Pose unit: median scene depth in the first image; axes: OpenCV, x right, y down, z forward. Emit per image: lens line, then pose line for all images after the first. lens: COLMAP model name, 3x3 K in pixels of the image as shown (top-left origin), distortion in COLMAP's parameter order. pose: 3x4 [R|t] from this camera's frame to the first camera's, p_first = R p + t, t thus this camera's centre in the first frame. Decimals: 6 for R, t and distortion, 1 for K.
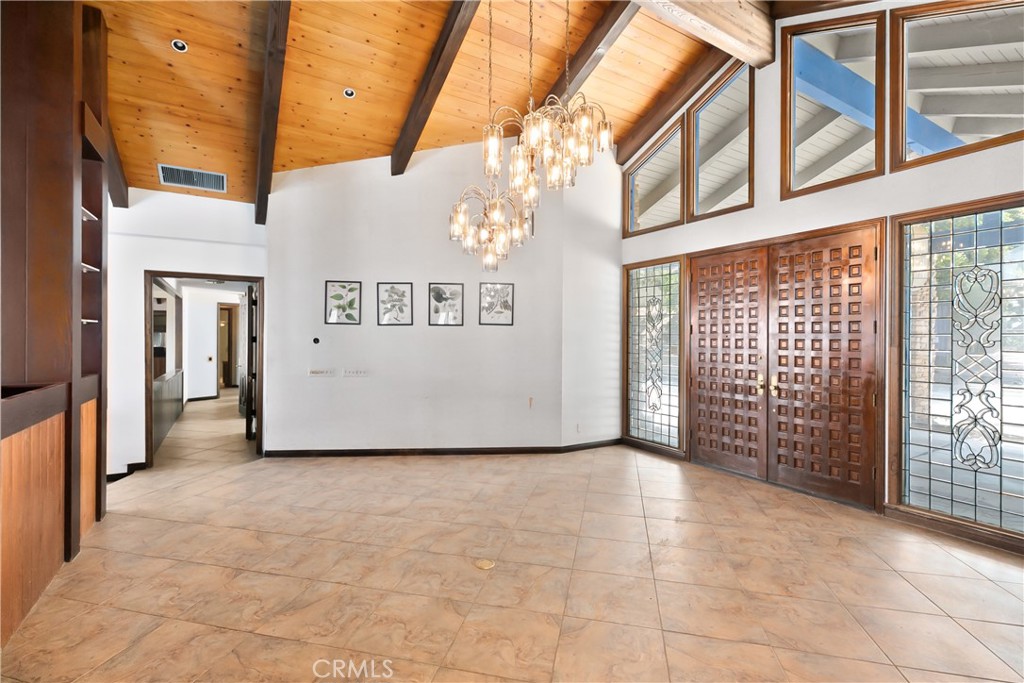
lens RADIAL K [[453.8, 0, 505.6], [0, 453.8, 338.9], [0, 0, 1]] dist [0.003479, 0.000157]
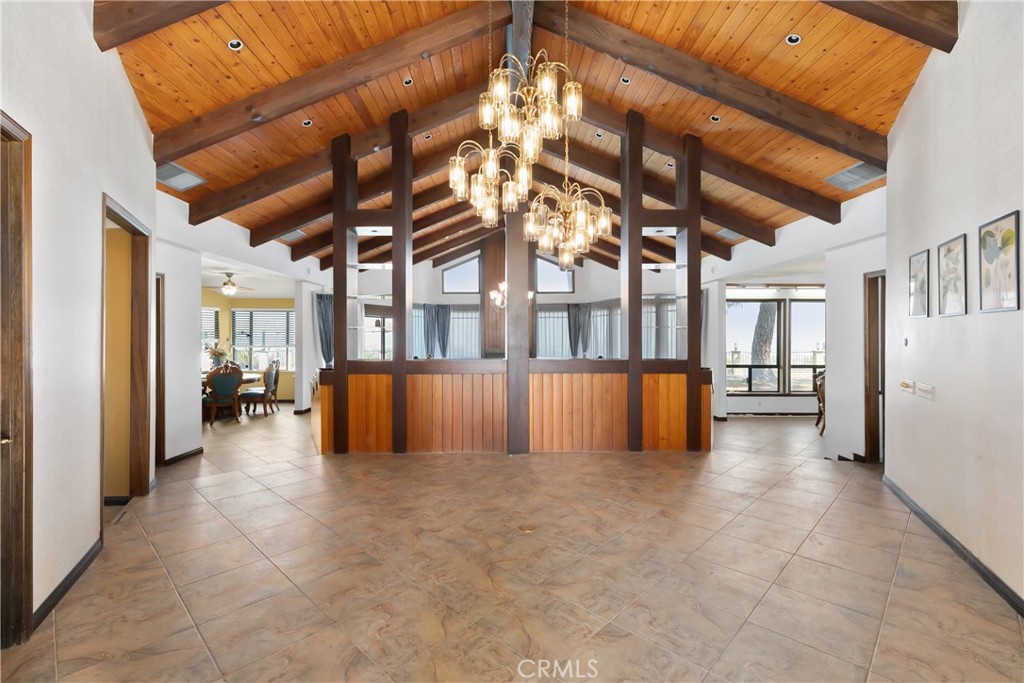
lens RADIAL K [[453.8, 0, 505.6], [0, 453.8, 338.9], [0, 0, 1]] dist [0.003479, 0.000157]
pose [[-0.506044, 0.003967, -0.862498, 0.667542], [-0.006697, 0.999941, 0.008528, -0.002090], [0.862481, 0.010092, -0.505988, 1.035341]]
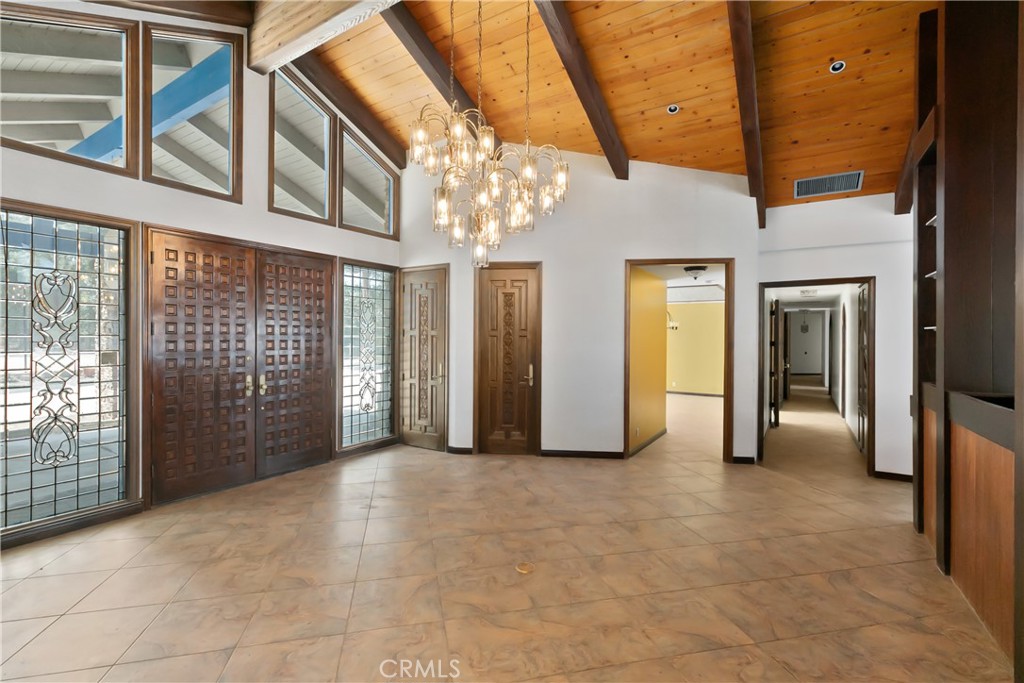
lens RADIAL K [[459.4, 0, 503.8], [0, 459.4, 338.7], [0, 0, 1]] dist [-0.023303, 0.000300]
pose [[-0.442753, -0.002599, 0.896640, -0.616107], [0.003115, 0.999985, 0.004436, -0.006075], [-0.896638, 0.004757, -0.442738, 0.996083]]
